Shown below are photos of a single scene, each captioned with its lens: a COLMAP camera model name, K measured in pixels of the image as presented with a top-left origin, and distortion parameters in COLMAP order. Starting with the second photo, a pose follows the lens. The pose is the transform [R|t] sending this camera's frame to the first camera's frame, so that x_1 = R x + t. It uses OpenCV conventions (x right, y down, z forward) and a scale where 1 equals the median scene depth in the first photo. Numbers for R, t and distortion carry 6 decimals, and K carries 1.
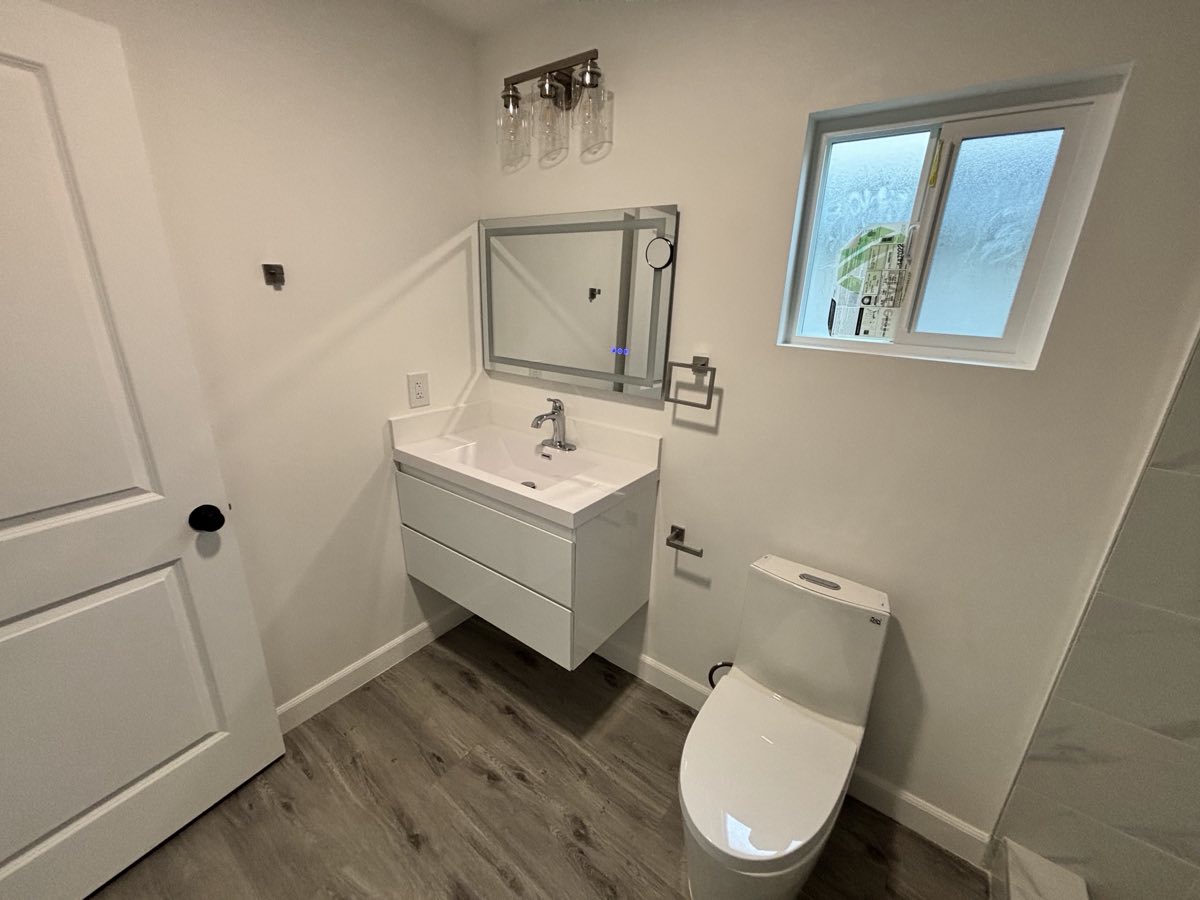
lens RADIAL K [[483.0, 0, 596.6], [0, 483.0, 444.9], [0, 0, 1]] dist [-0.000036, 0.000230]
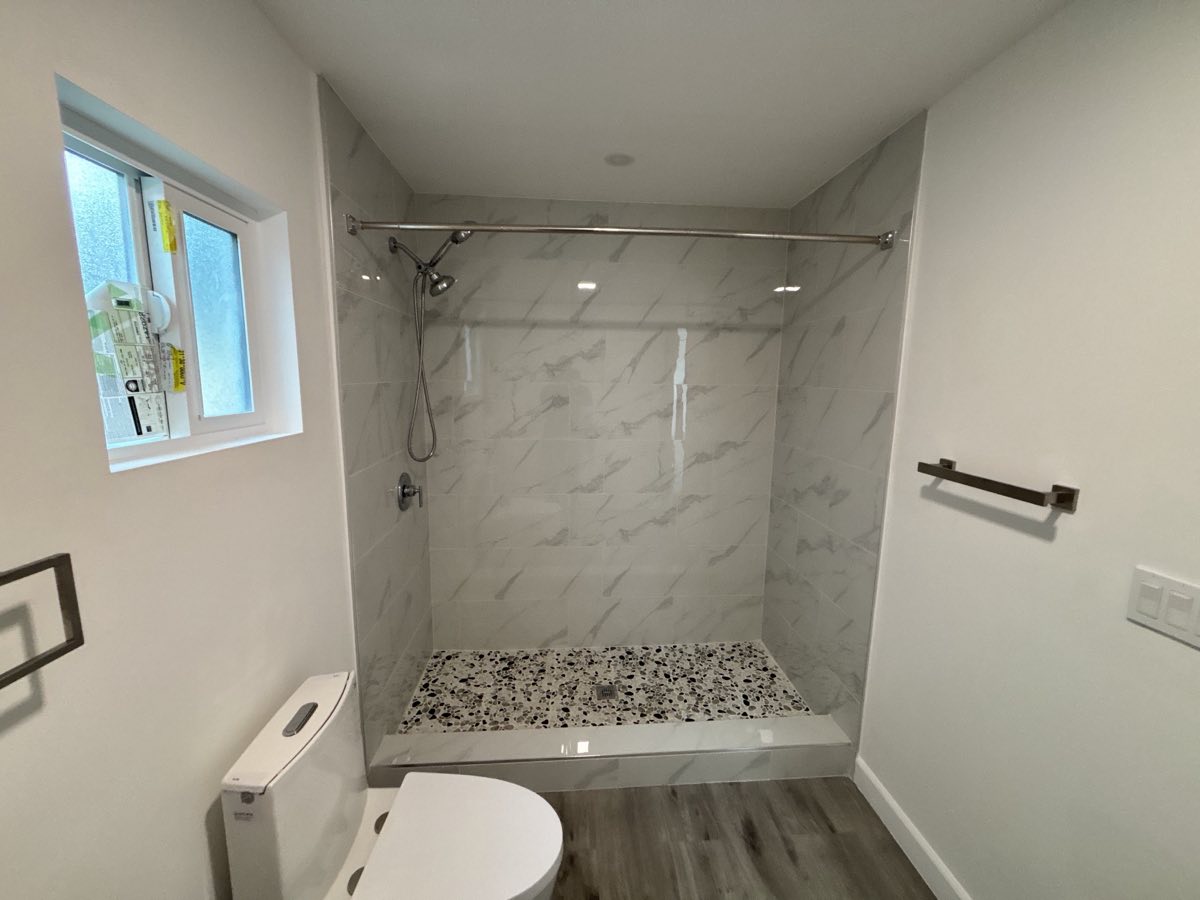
lens RADIAL K [[483.0, 0, 598.8], [0, 483.0, 452.0], [0, 0, 1]] dist [-0.000036, 0.000230]
pose [[-0.654857, -0.147676, 0.741184, -0.419585], [0.216106, 0.903183, 0.370889, -0.331325], [-0.724197, 0.403053, -0.559542, 0.955998]]
